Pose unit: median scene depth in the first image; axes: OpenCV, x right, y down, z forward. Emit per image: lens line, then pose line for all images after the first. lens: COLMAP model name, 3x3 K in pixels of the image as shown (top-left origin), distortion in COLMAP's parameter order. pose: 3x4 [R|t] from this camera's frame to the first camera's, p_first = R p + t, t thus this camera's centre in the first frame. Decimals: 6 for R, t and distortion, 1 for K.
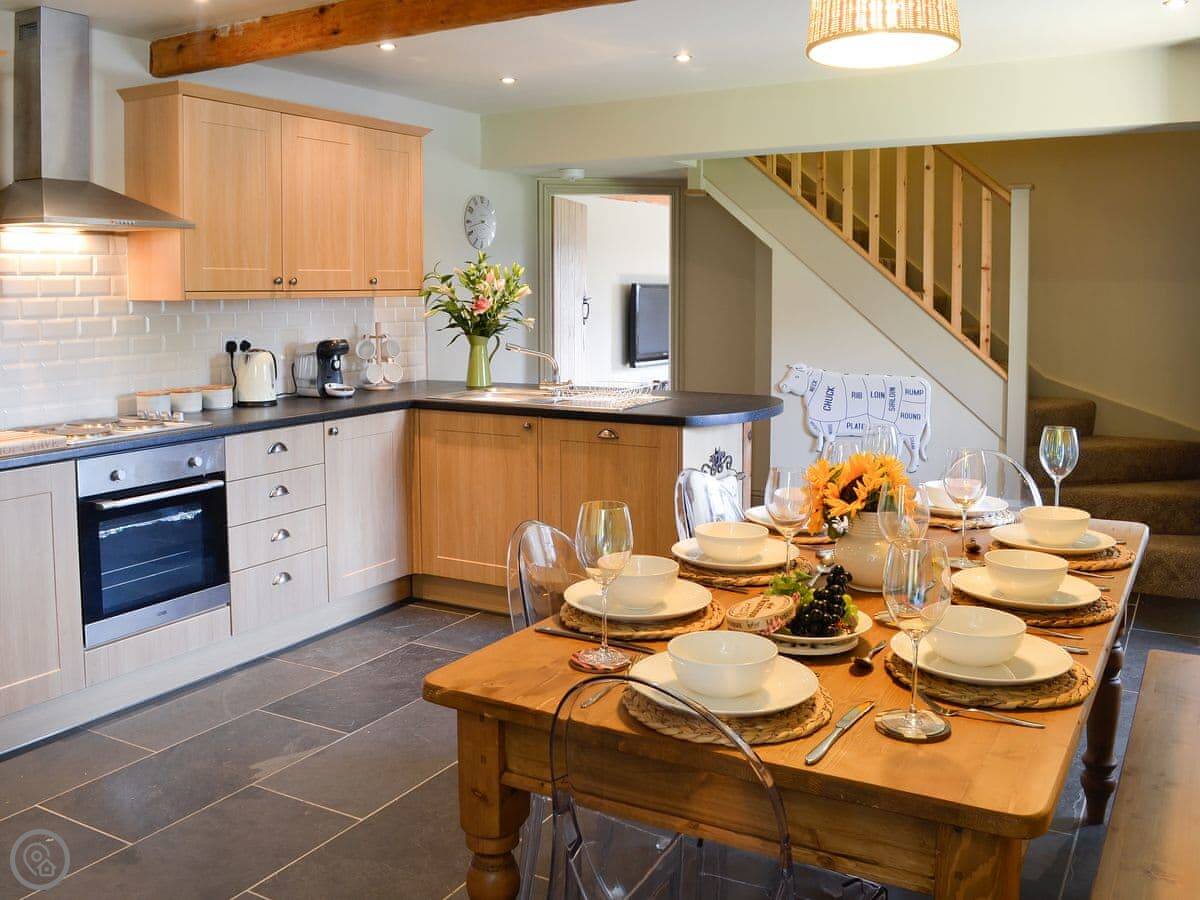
lens RADIAL K [[1070.4, 0, 600.0], [0, 1070.4, 450.0], [0, 0, 1]] dist [-0.095587, 0.019698]
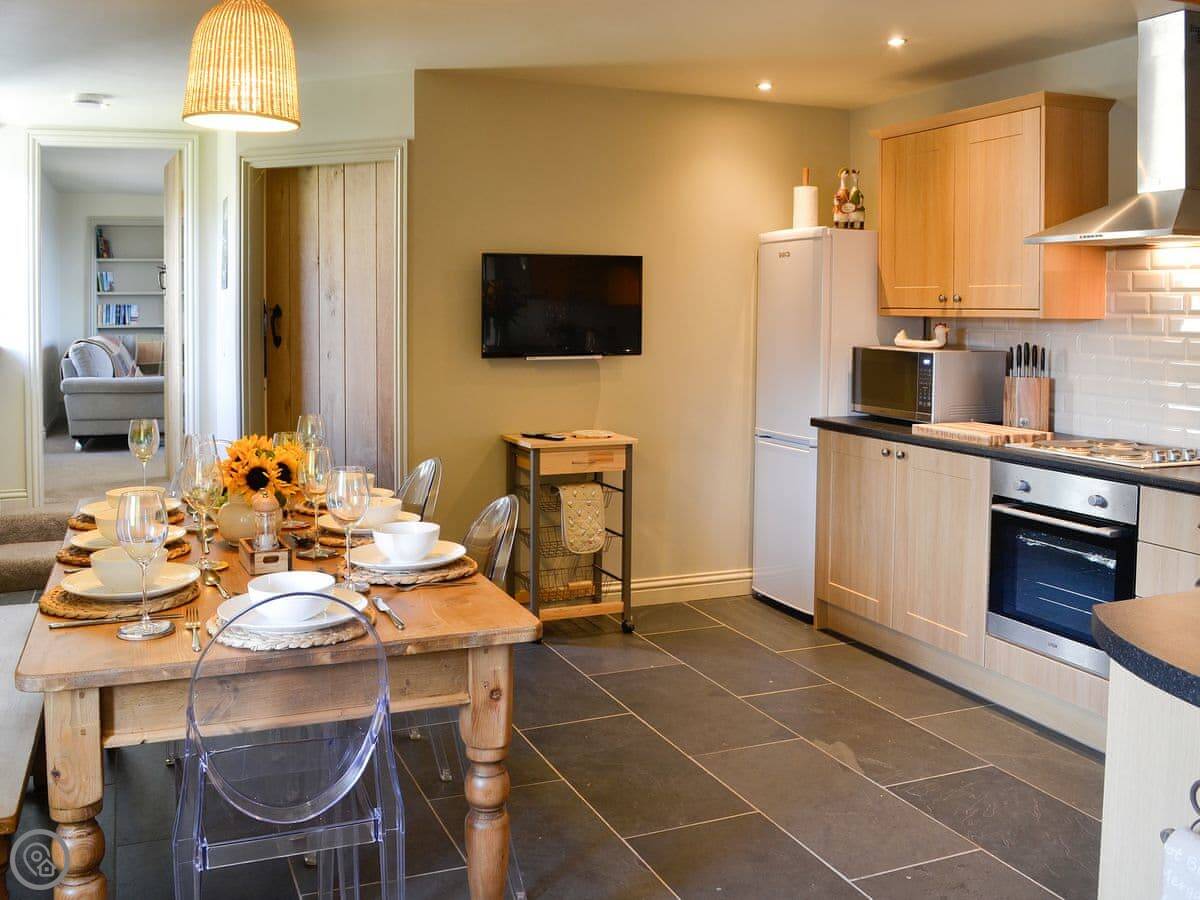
lens RADIAL K [[1070.4, 0, 600.0], [0, 1070.4, 450.0], [0, 0, 1]] dist [-0.095587, 0.019698]
pose [[-0.602409, 0.106176, -0.791094, 0.627101], [-0.117649, 0.968477, 0.219571, -0.195607], [0.789469, 0.225343, -0.570928, 1.302029]]
